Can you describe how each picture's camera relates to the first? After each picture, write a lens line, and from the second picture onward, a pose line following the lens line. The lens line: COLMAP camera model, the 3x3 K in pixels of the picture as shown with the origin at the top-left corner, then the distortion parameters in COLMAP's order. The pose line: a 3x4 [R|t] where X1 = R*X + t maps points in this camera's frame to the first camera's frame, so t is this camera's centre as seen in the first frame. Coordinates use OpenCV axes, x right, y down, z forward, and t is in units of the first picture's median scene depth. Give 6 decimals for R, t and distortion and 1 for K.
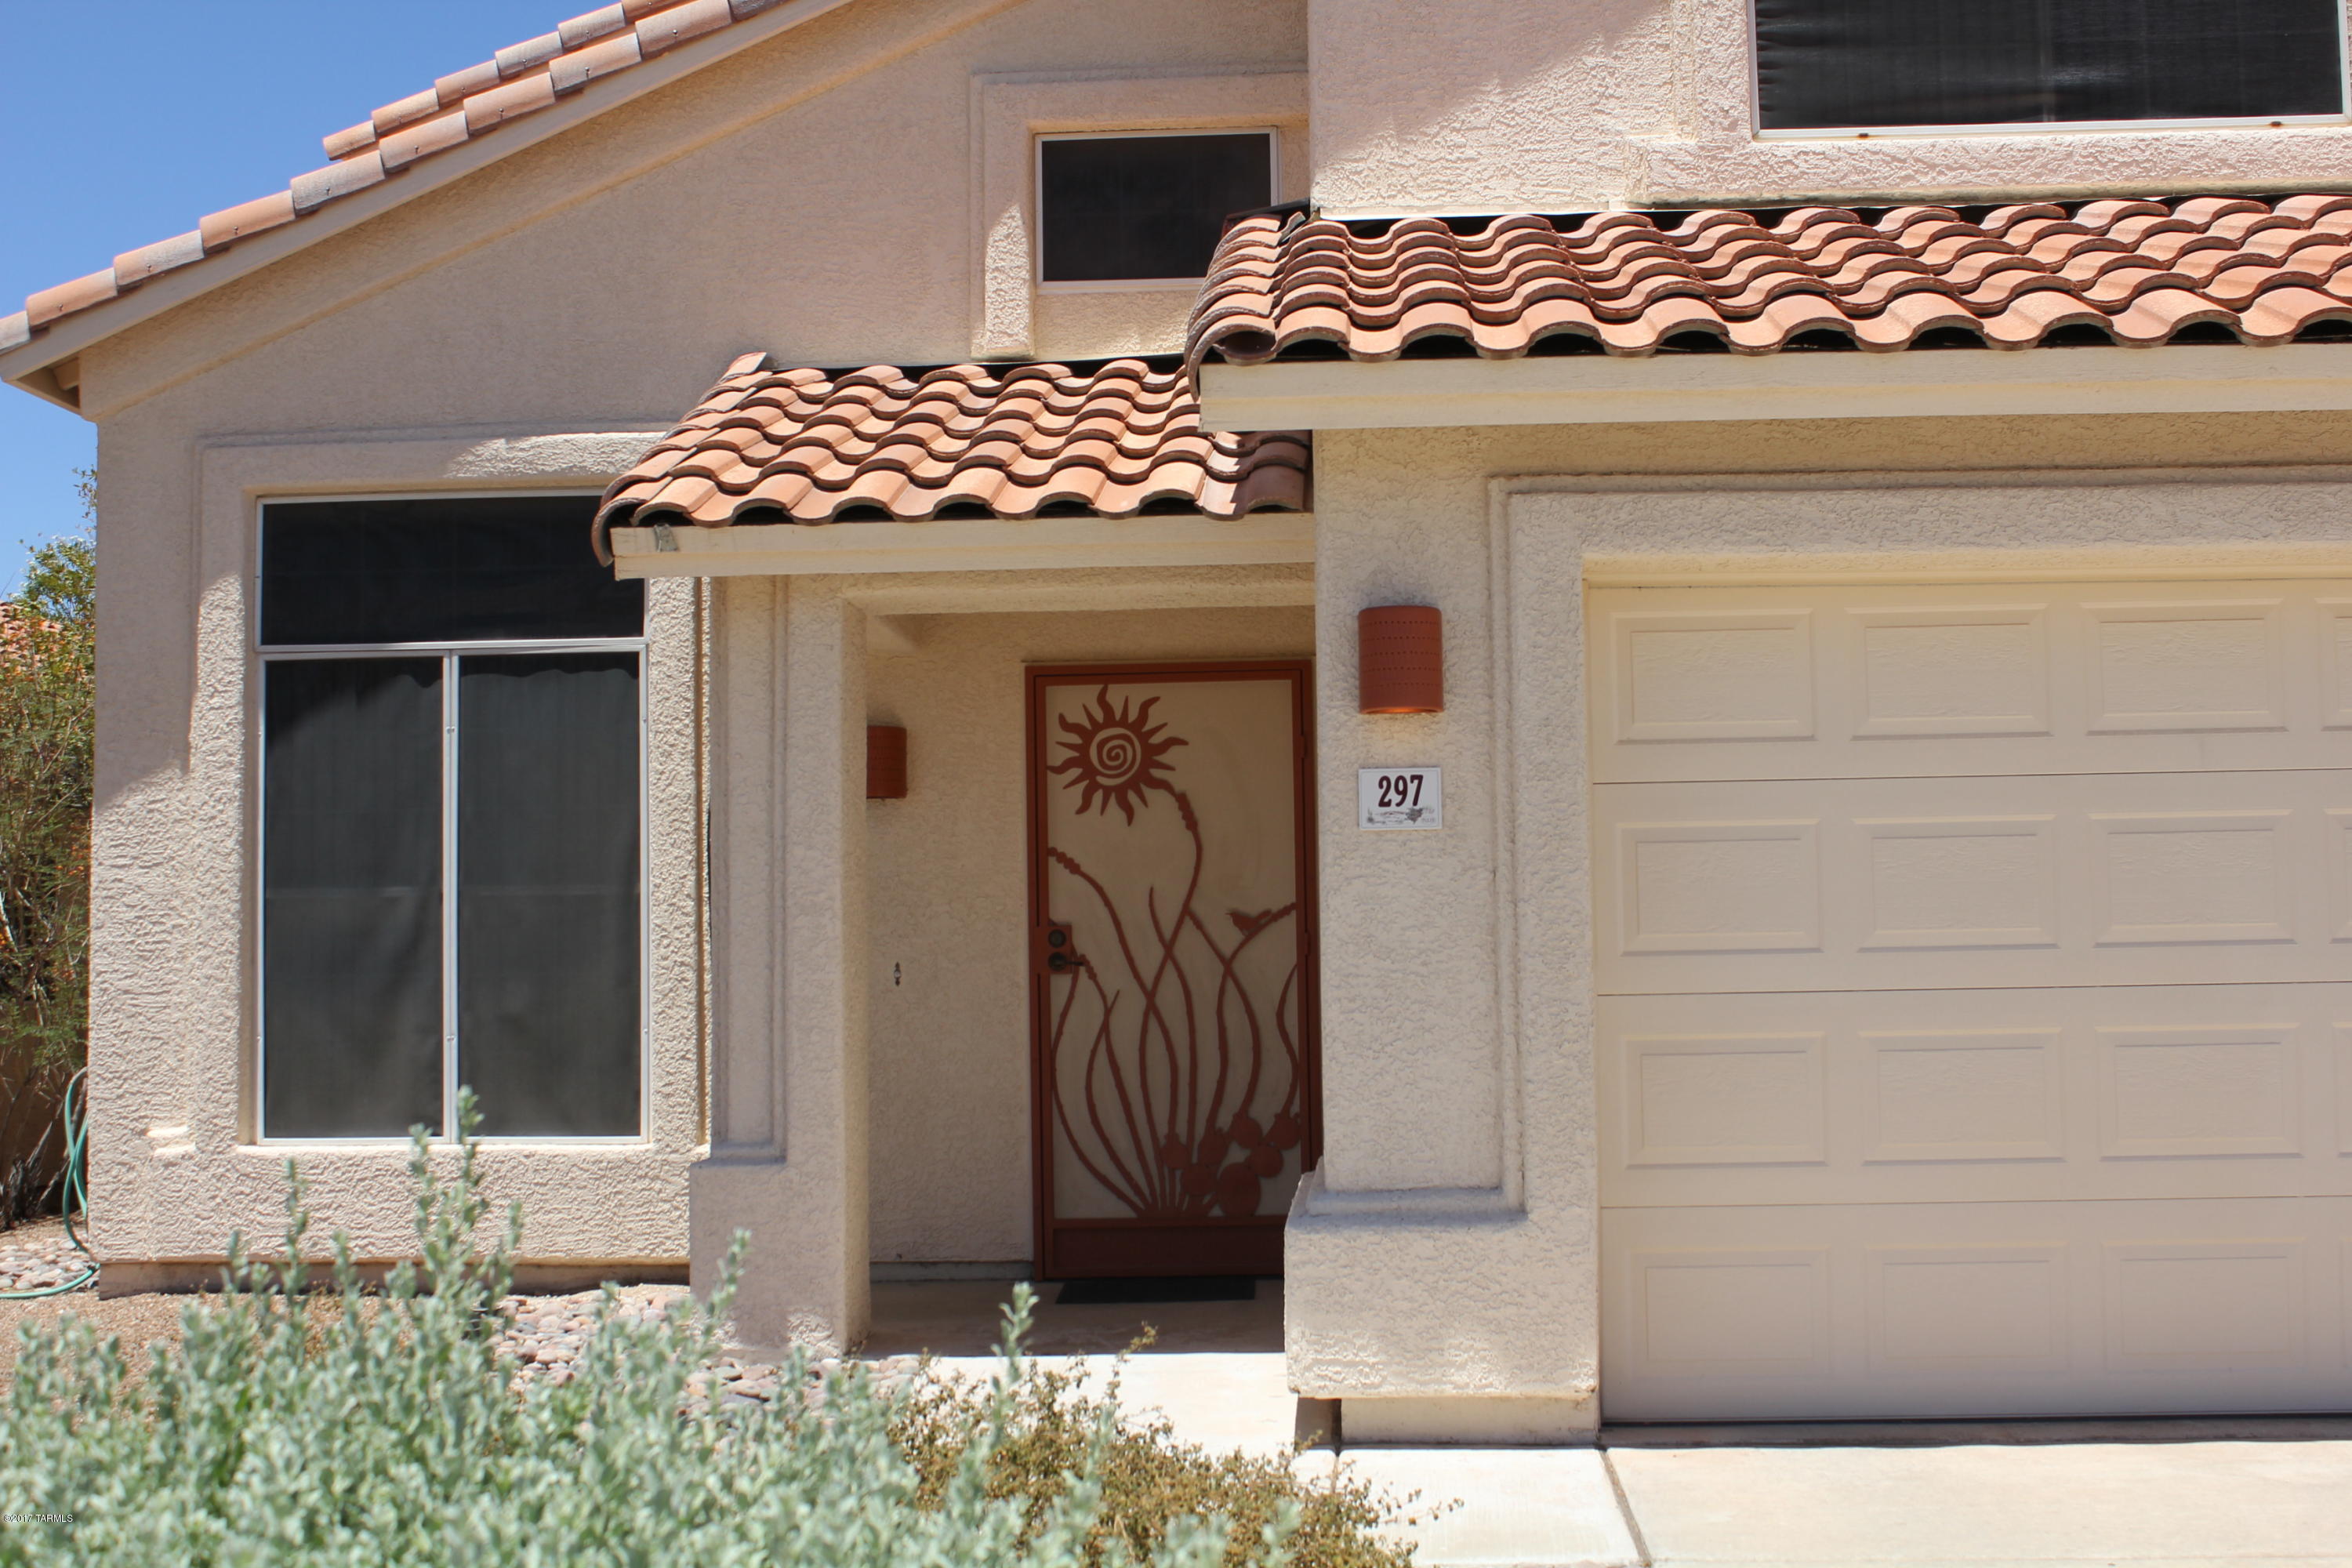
lens RADIAL K [[2724.4, 0, 1176.0], [0, 2724.4, 784.0], [0, 0, 1]] dist [-0.075822, 0.051459]
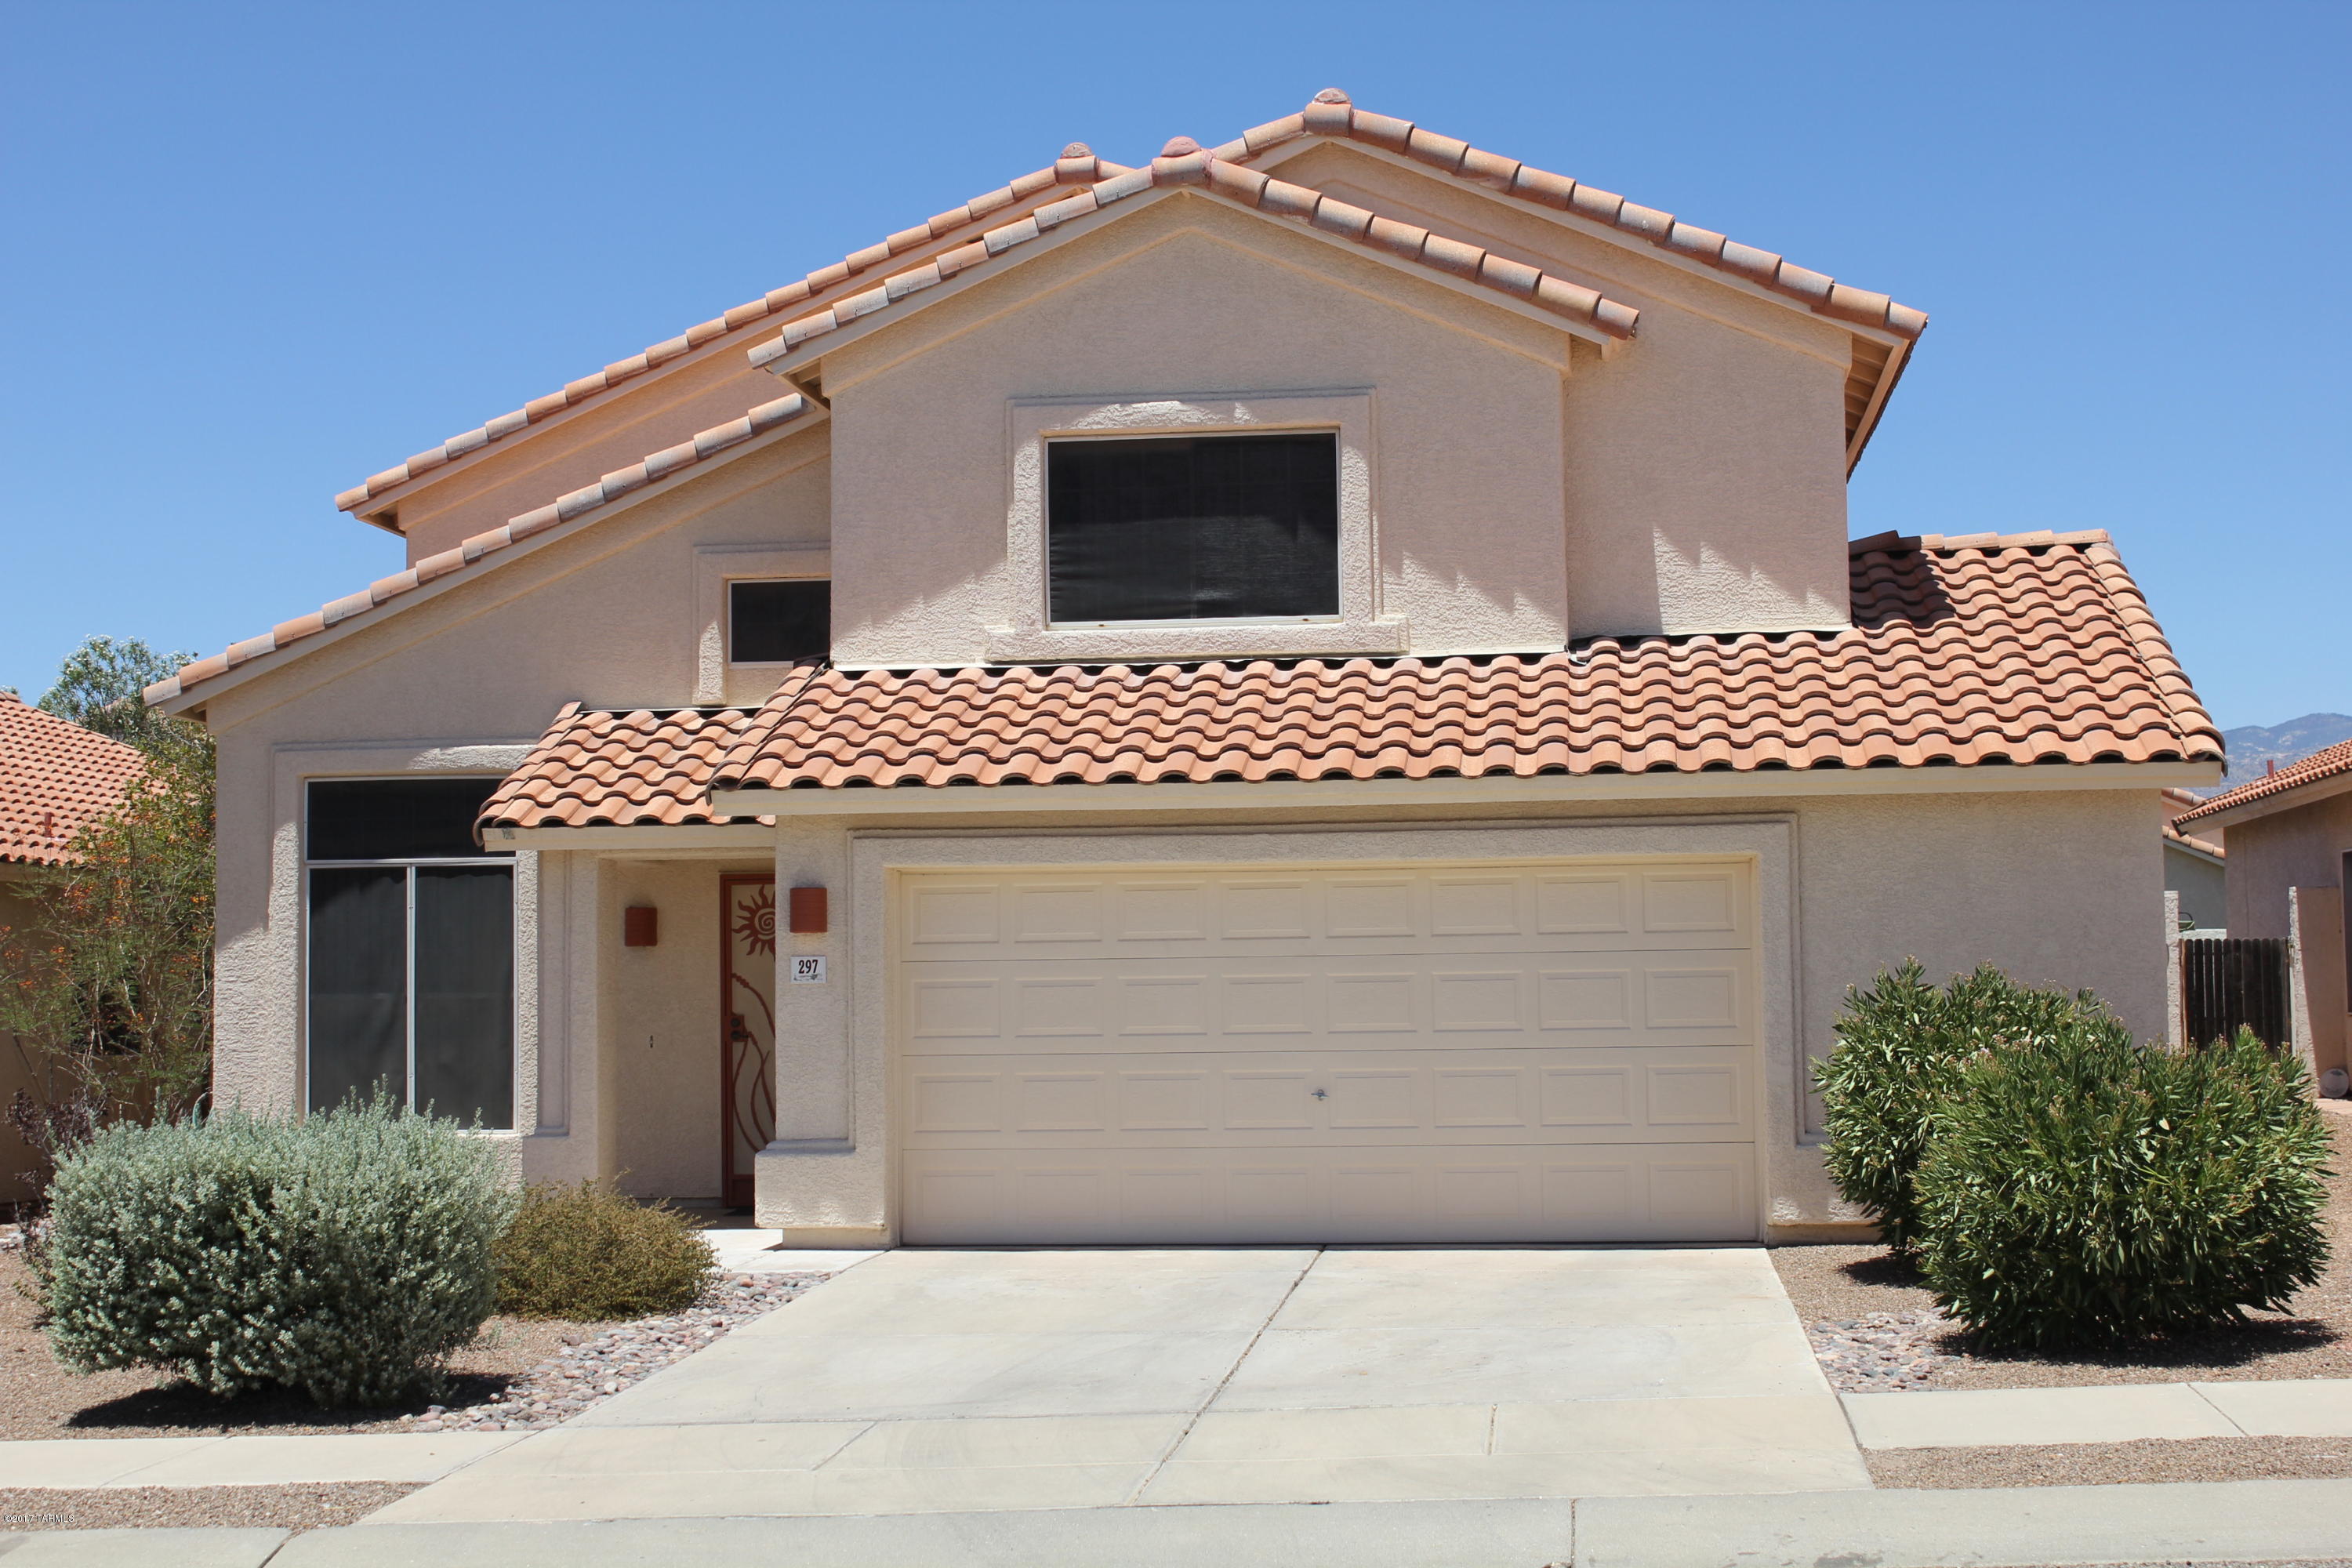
lens RADIAL K [[3536.2, 0, 1176.0], [0, 3536.2, 784.0], [0, 0, 1]] dist [-0.005785, 0.067712]
pose [[0.997855, -0.000763, -0.065462, 0.471619], [0.000974, 0.999994, 0.003191, -0.129028], [0.065459, -0.003248, 0.997850, -1.573140]]
